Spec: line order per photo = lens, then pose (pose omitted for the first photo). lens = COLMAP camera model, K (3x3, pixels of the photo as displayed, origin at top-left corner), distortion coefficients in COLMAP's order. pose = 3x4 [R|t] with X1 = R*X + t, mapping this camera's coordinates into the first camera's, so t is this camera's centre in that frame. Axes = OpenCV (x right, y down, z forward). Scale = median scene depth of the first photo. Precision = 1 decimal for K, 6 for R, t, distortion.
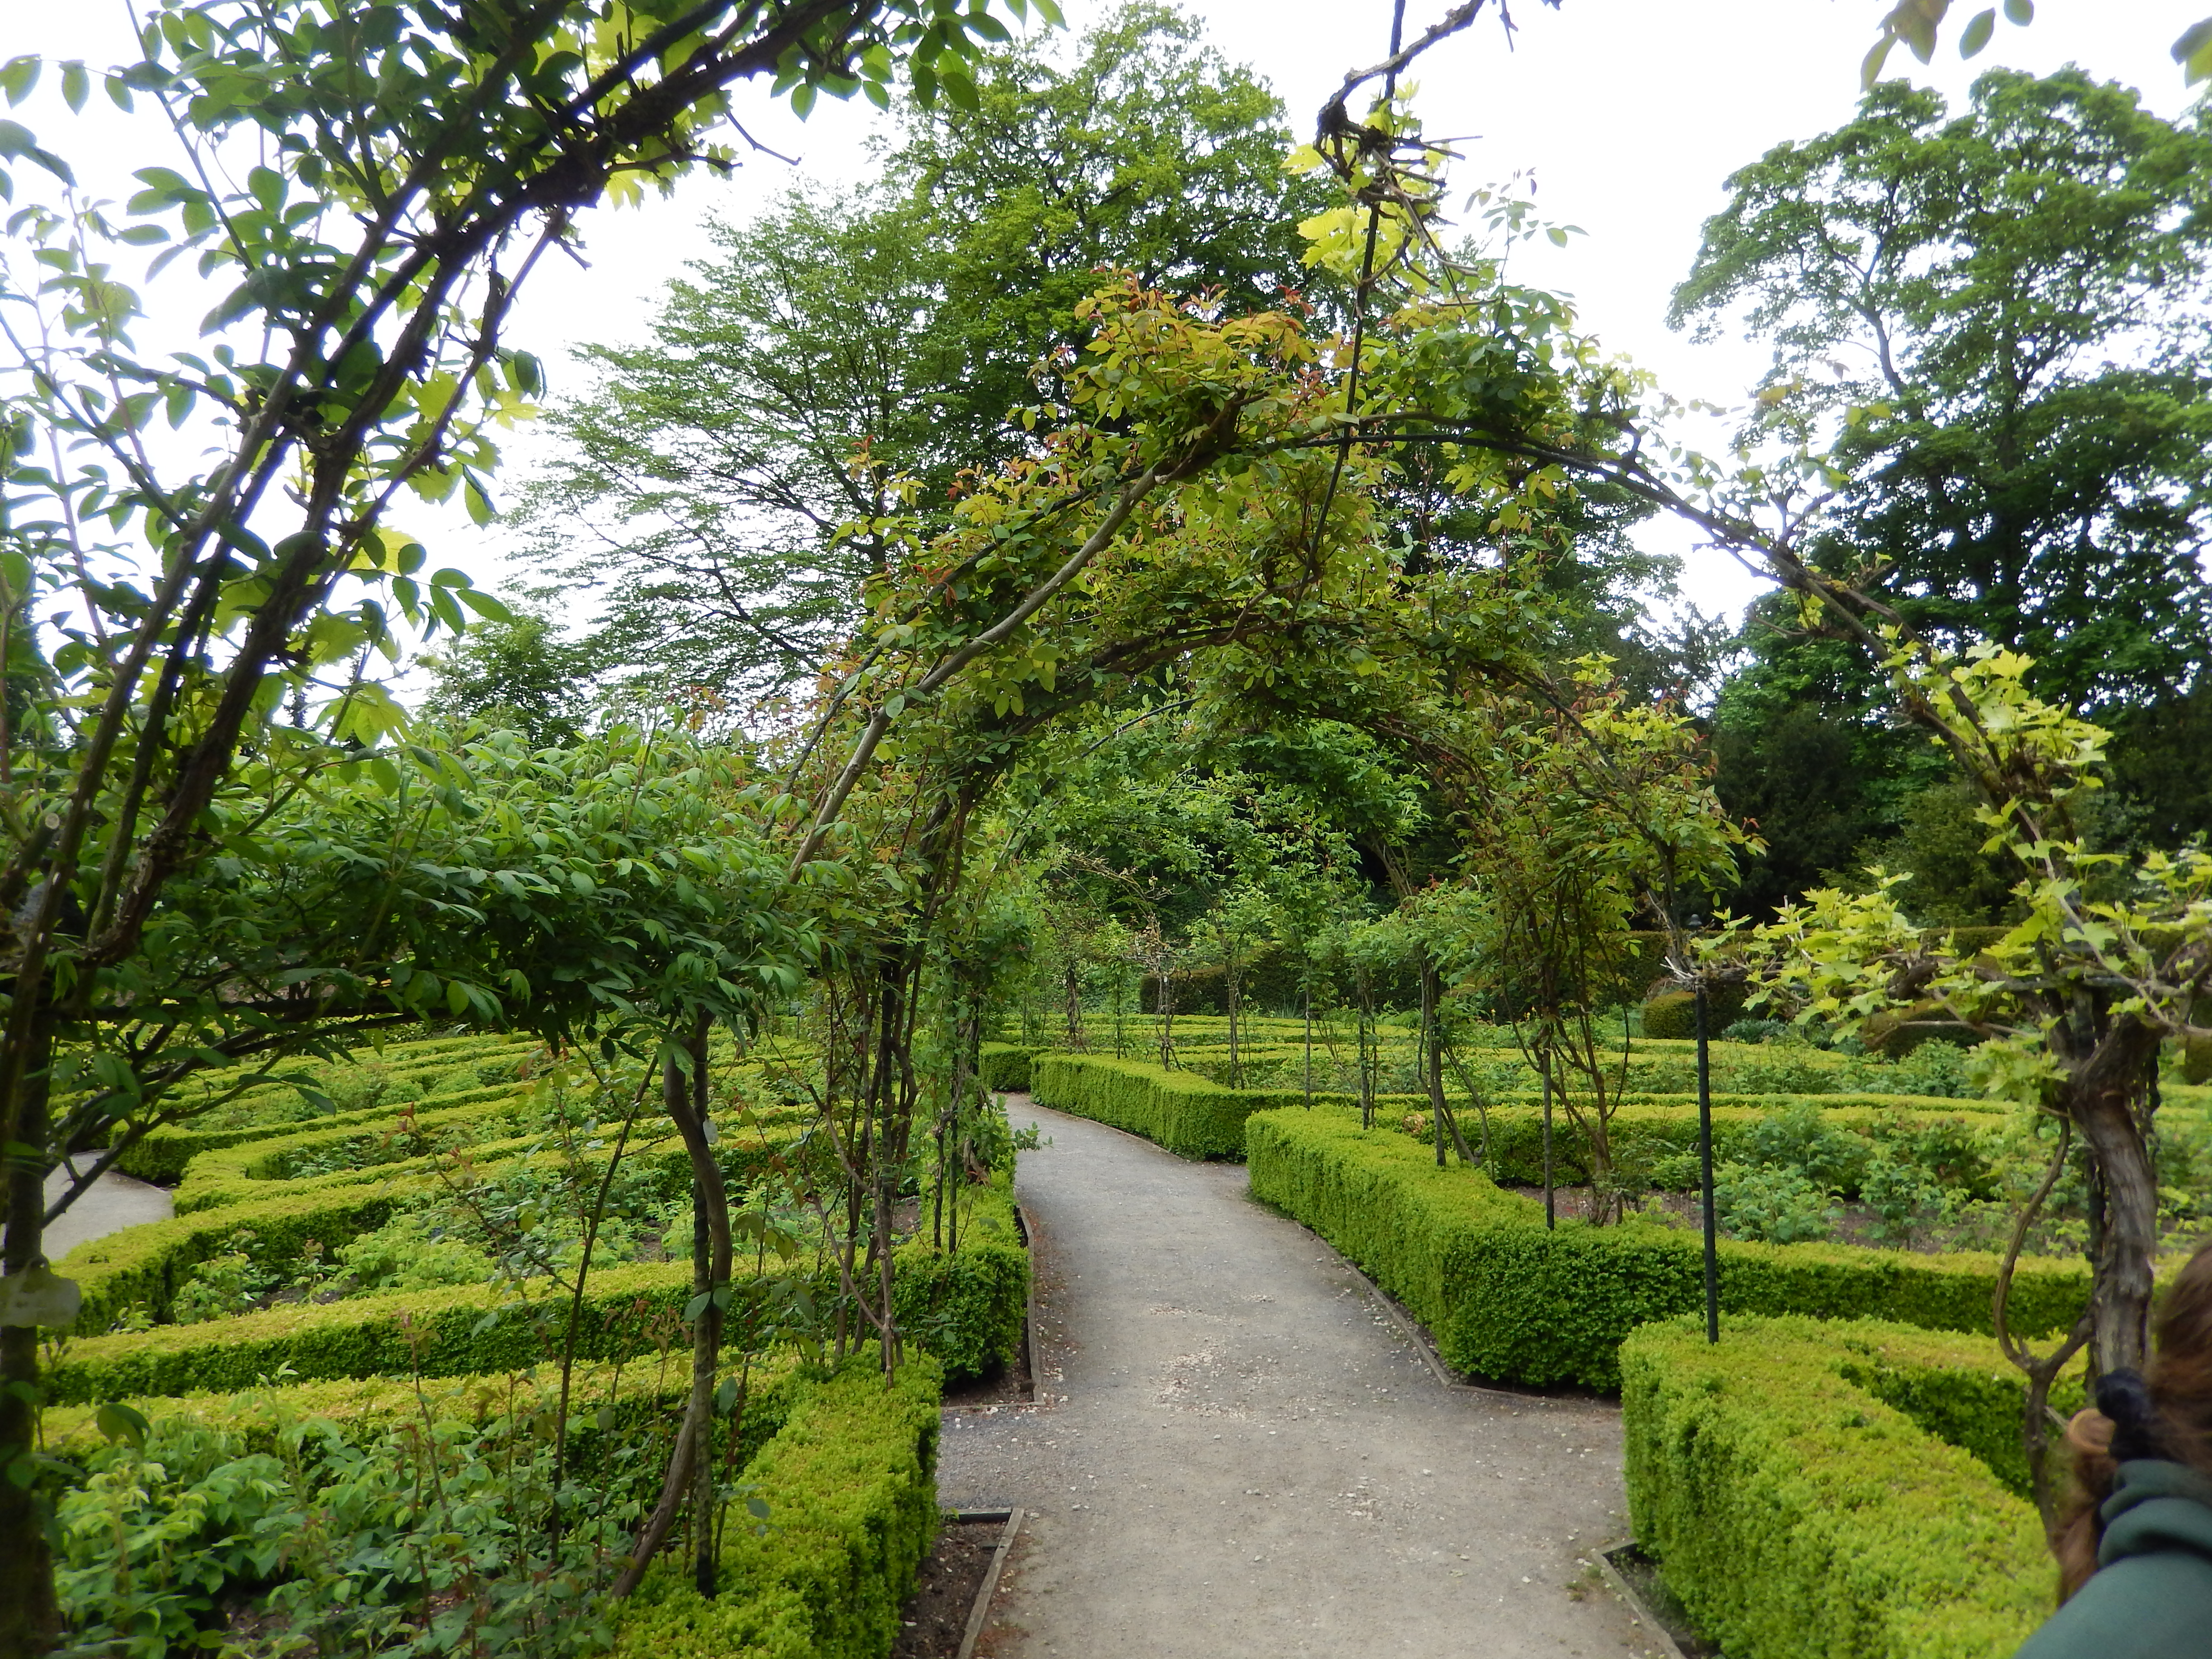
lens RADIAL K [[1681.6, 0, 1106.0], [0, 1681.6, 829.5], [0, 0, 1]] dist [-0.023147, -0.003828]
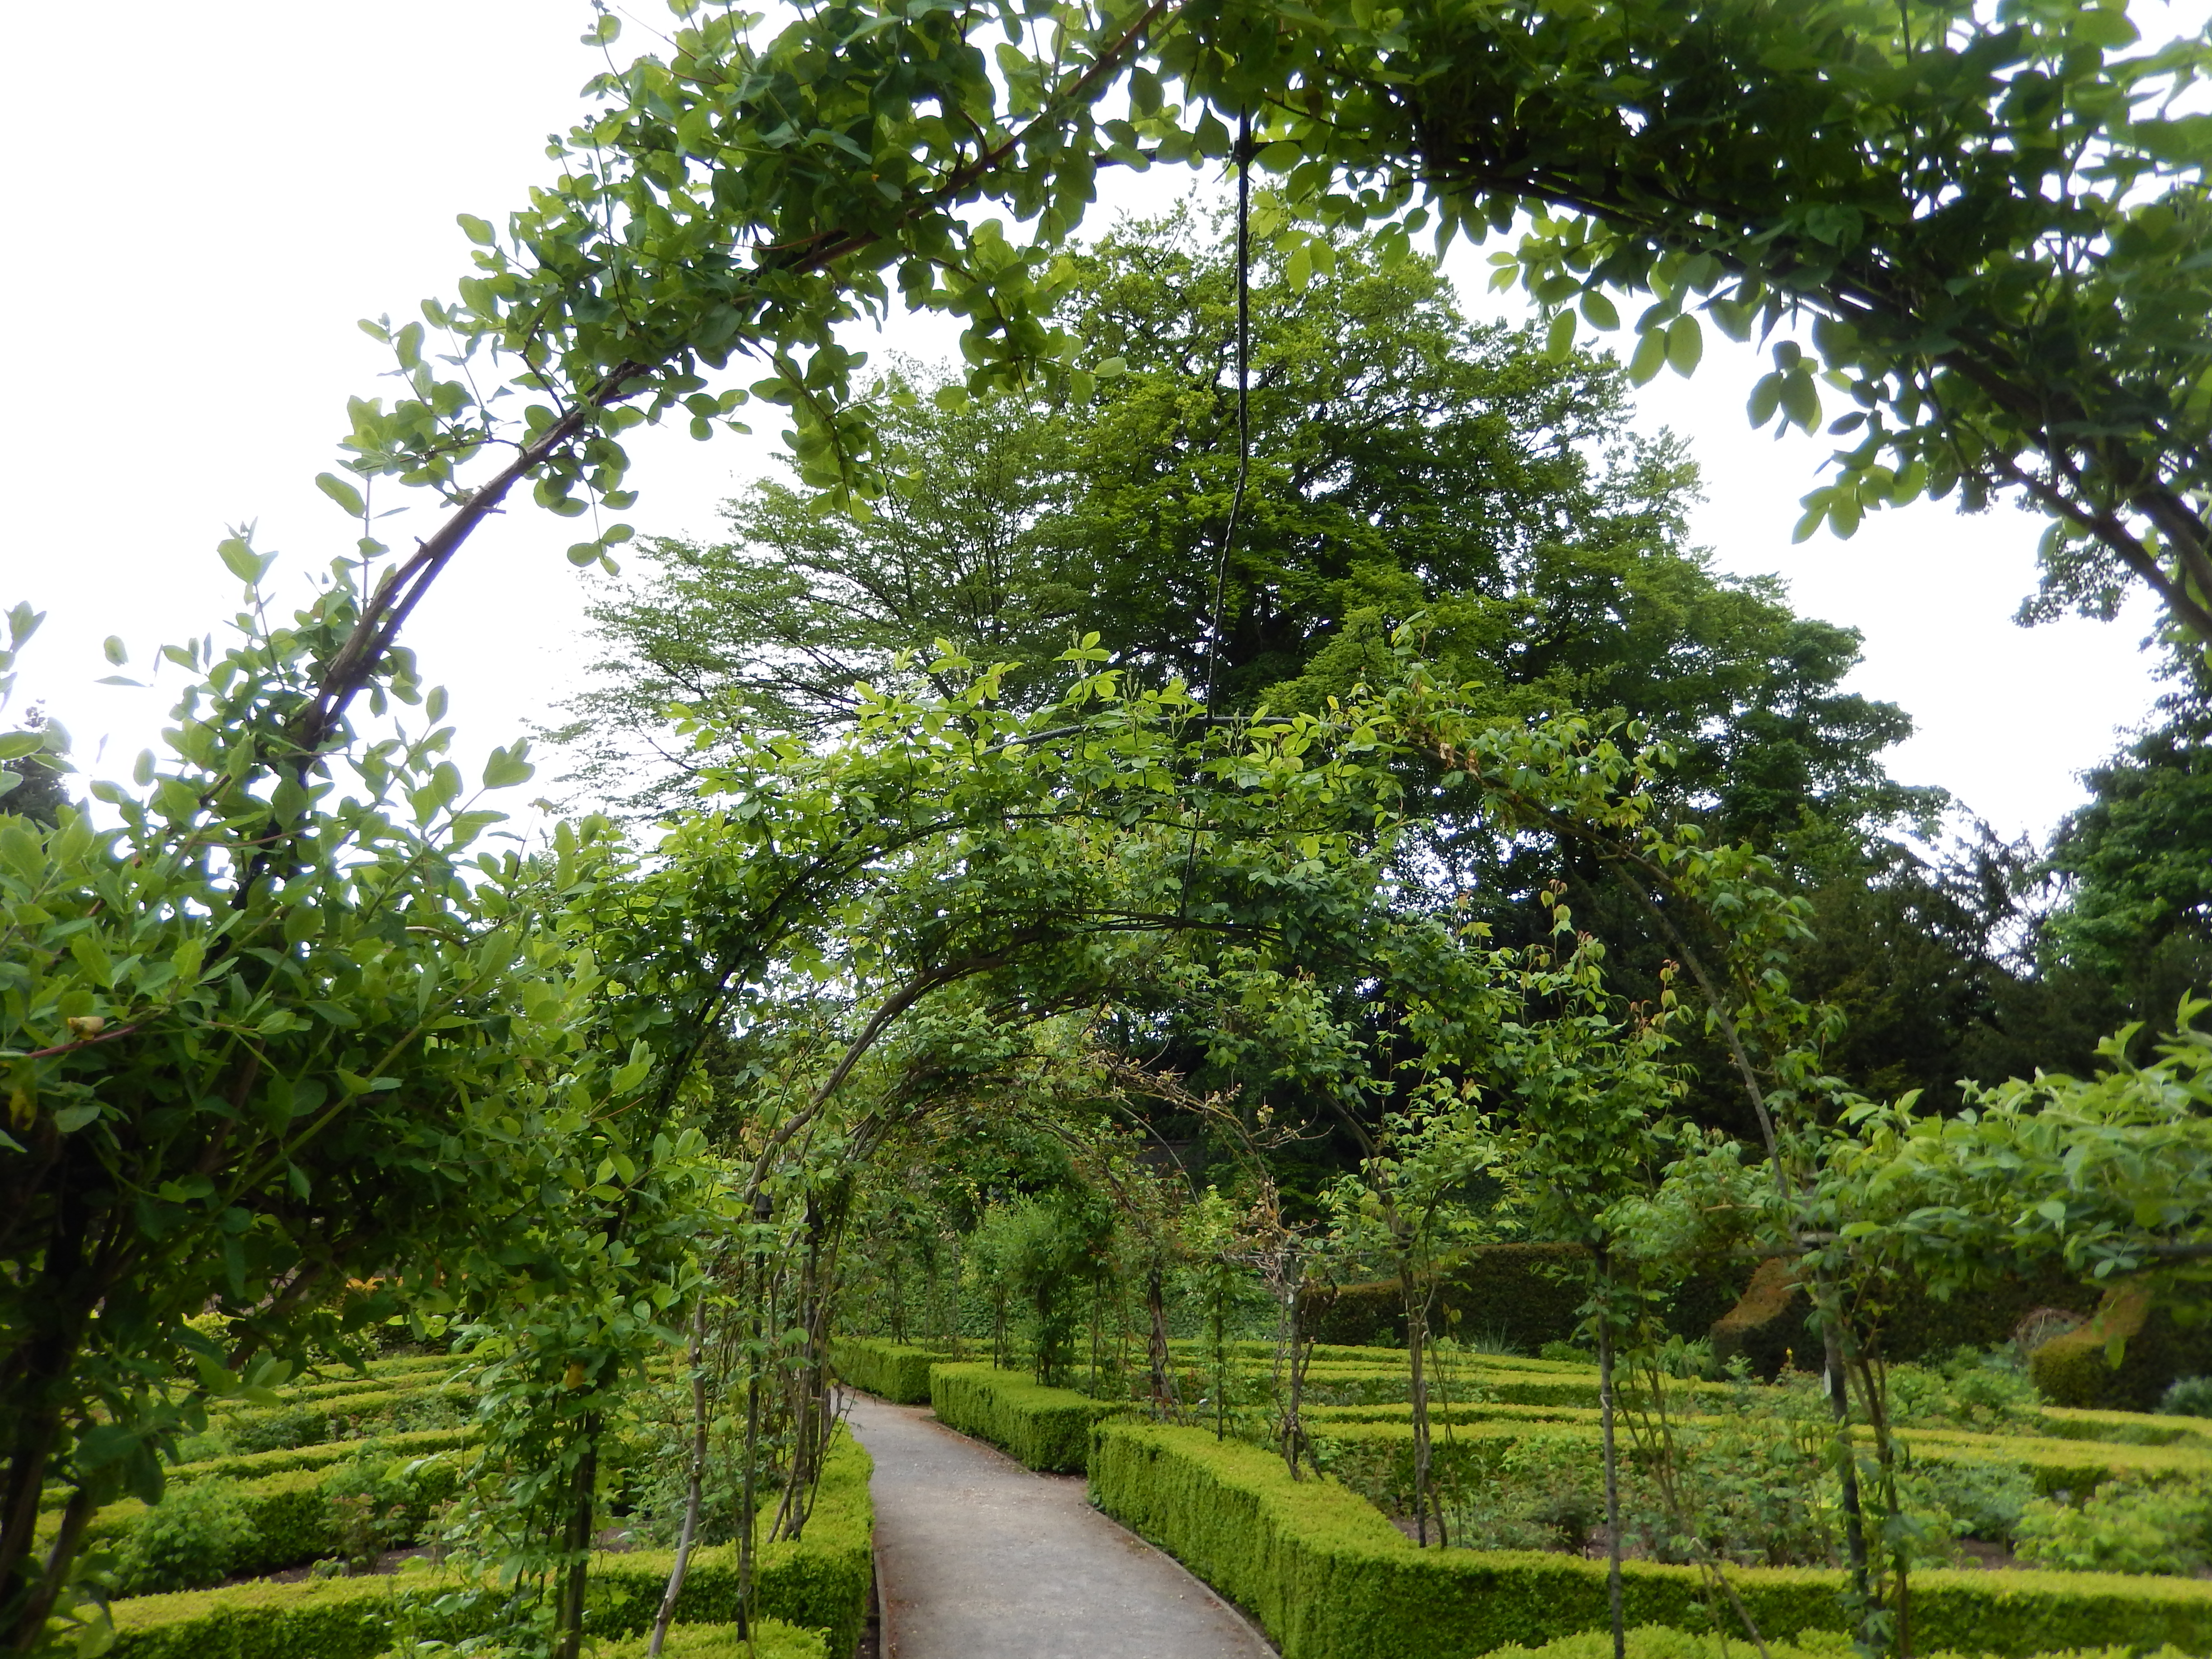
lens RADIAL K [[1600.4, 0, 1106.0], [0, 1600.4, 829.5], [0, 0, 1]] dist [0.002778, -0.001016]
pose [[0.993881, -0.012541, -0.109738, 0.016596], [-0.008621, 0.981696, -0.190261, 0.018696], [0.110115, 0.190043, 0.975581, 0.219347]]
